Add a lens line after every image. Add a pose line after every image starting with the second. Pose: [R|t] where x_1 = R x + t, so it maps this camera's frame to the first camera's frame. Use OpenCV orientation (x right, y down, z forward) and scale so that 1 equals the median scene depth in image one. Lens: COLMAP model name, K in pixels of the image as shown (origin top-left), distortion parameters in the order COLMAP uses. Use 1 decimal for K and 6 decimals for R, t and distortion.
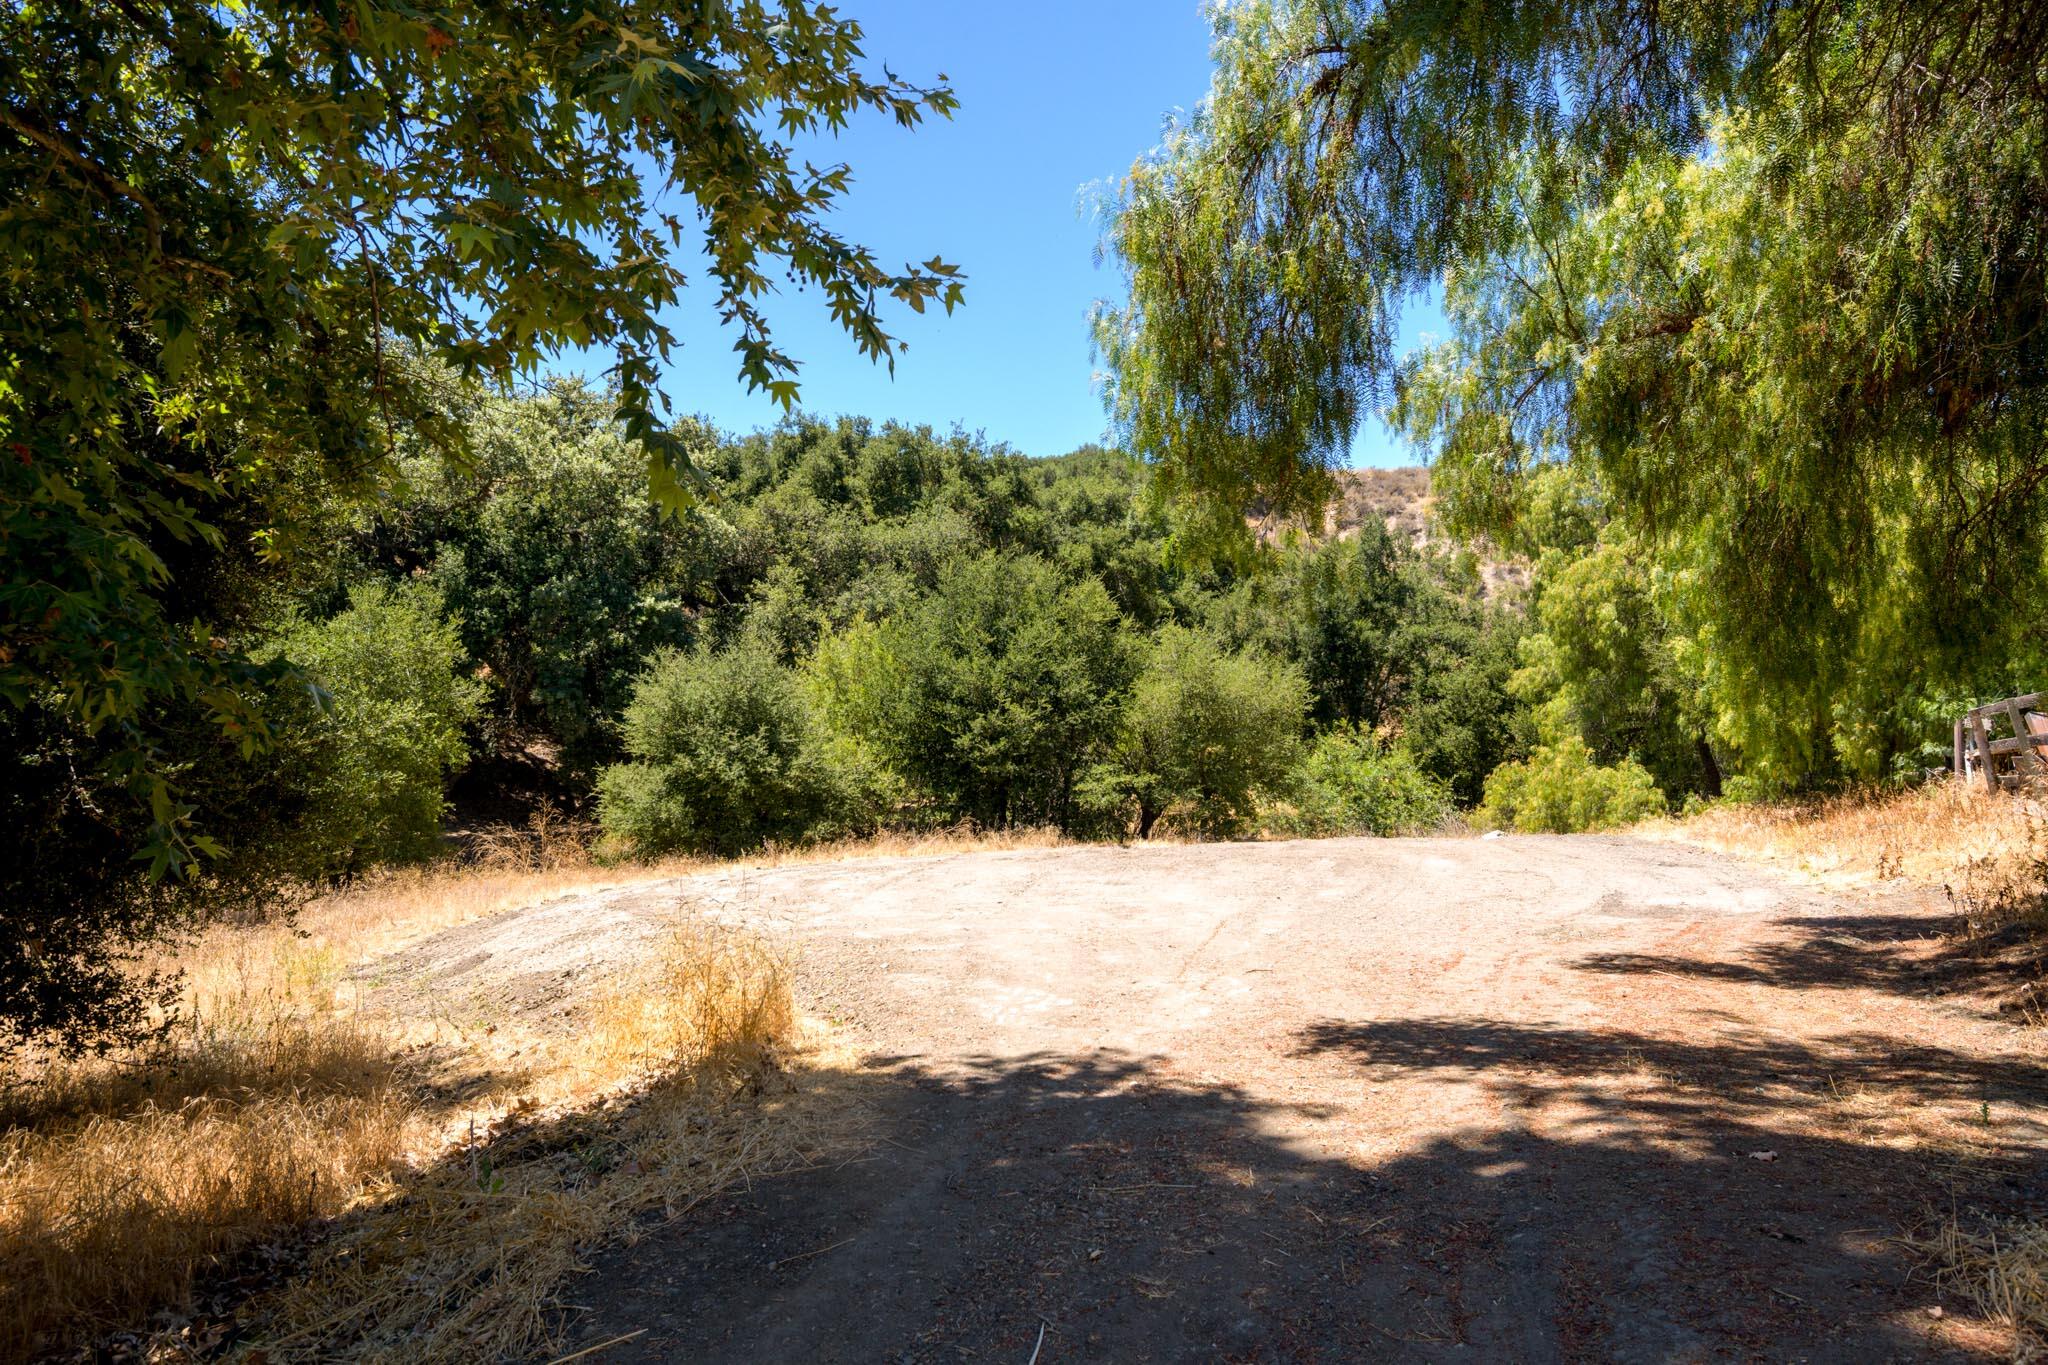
lens RADIAL K [[1296.1, 0, 1022.9], [0, 1296.1, 673.8], [0, 0, 1]] dist [-0.000693, -0.000542]
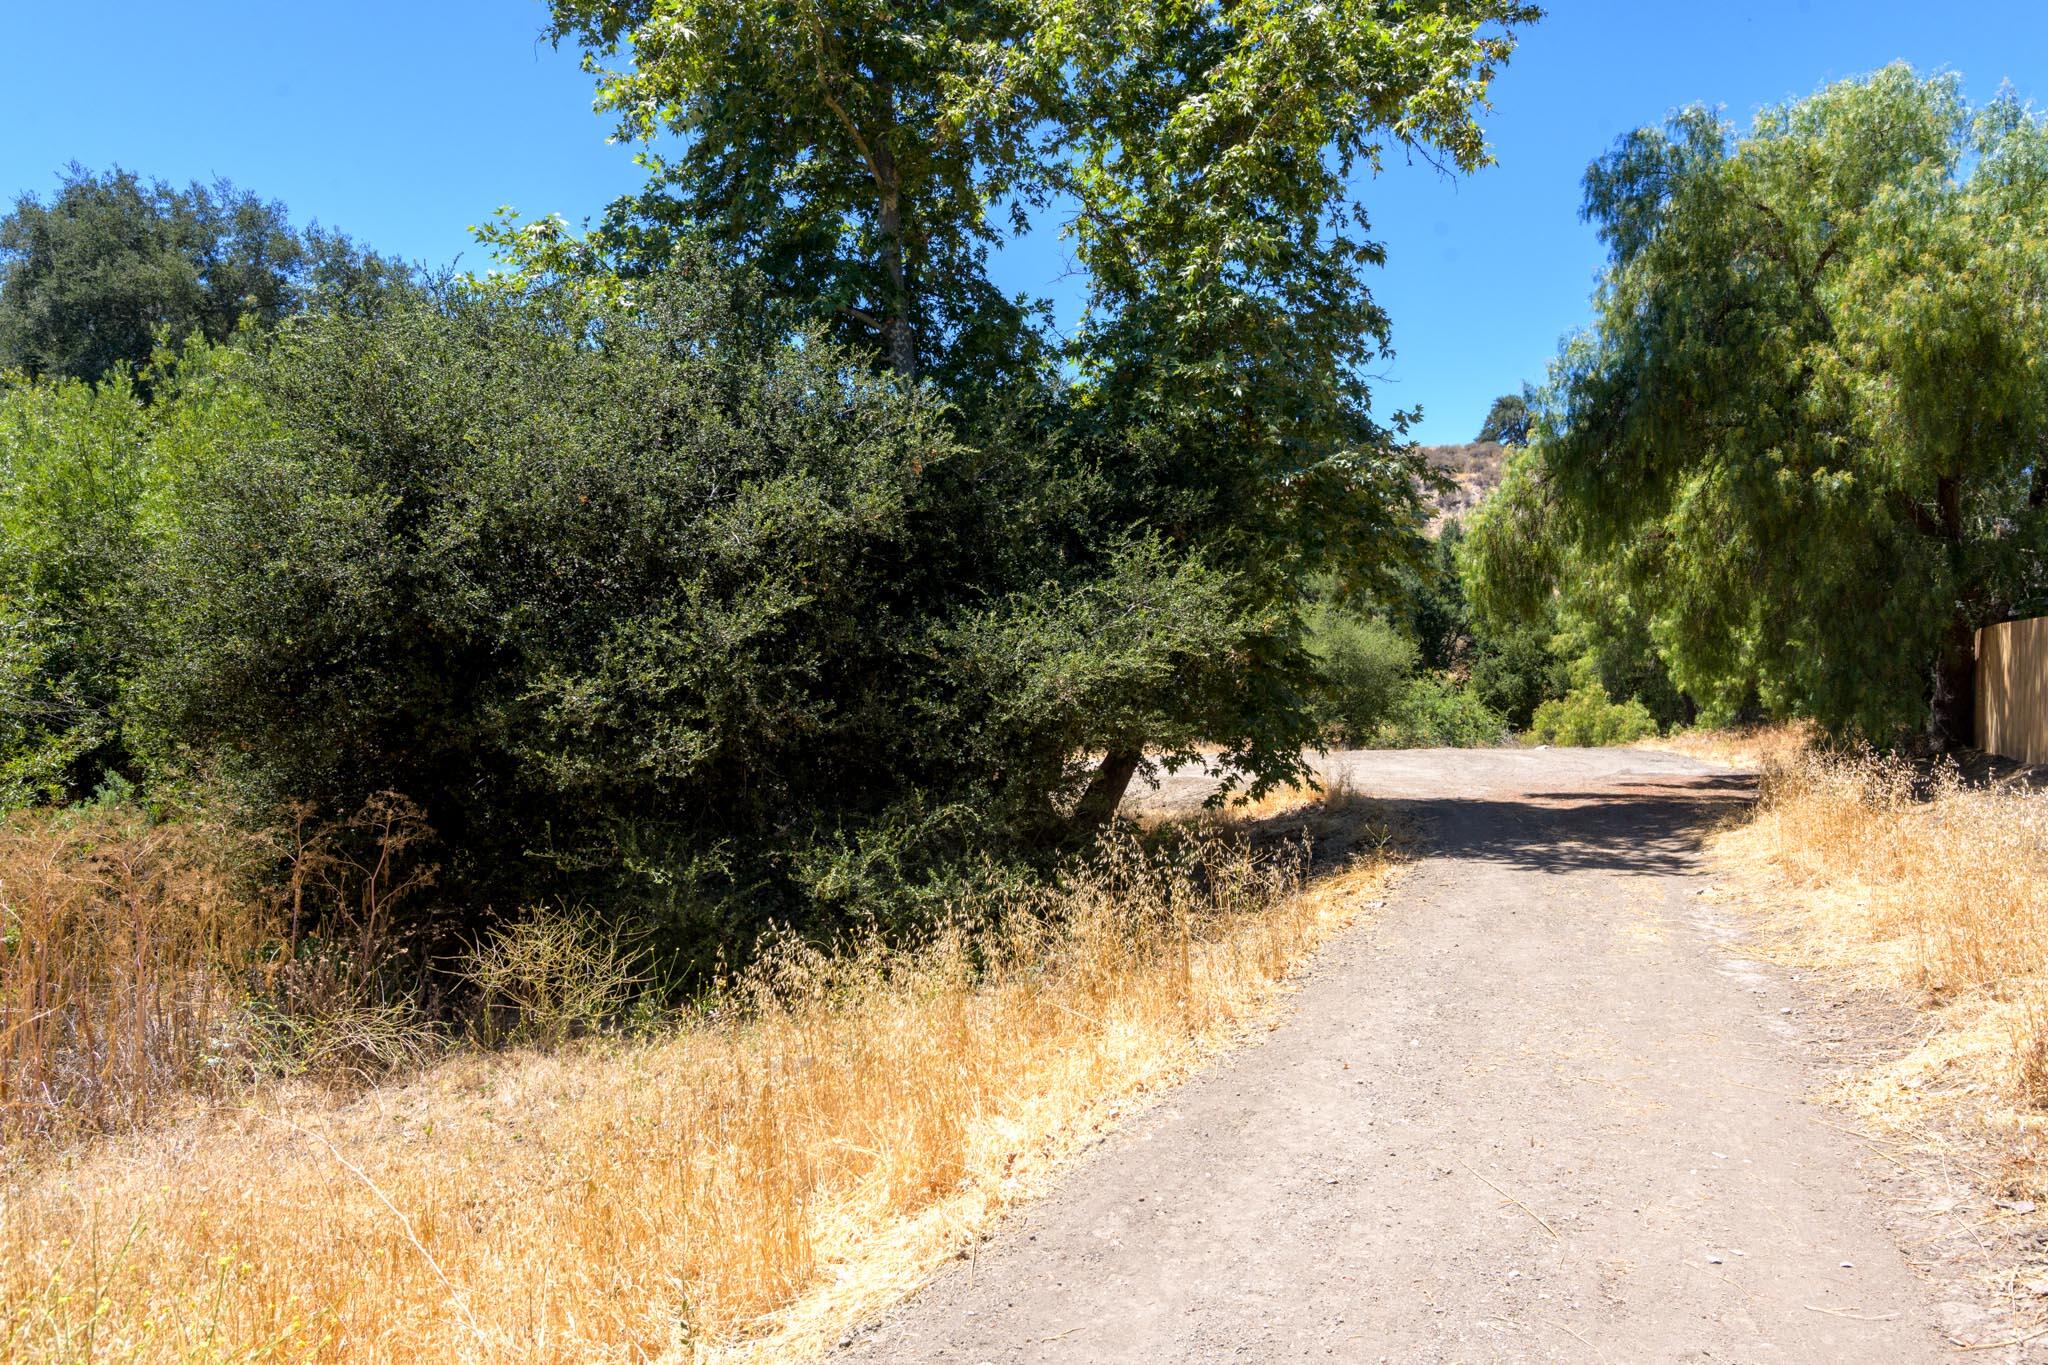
lens RADIAL K [[1164.0, 0, 1028.2], [0, 1164.0, 685.0], [0, 0, 1]] dist [-0.000414, -0.013887]
pose [[0.999131, 0.010595, -0.040321, -0.168319], [-0.008044, 0.997987, 0.062914, -0.028057], [0.040907, -0.062535, 0.997204, -0.348652]]
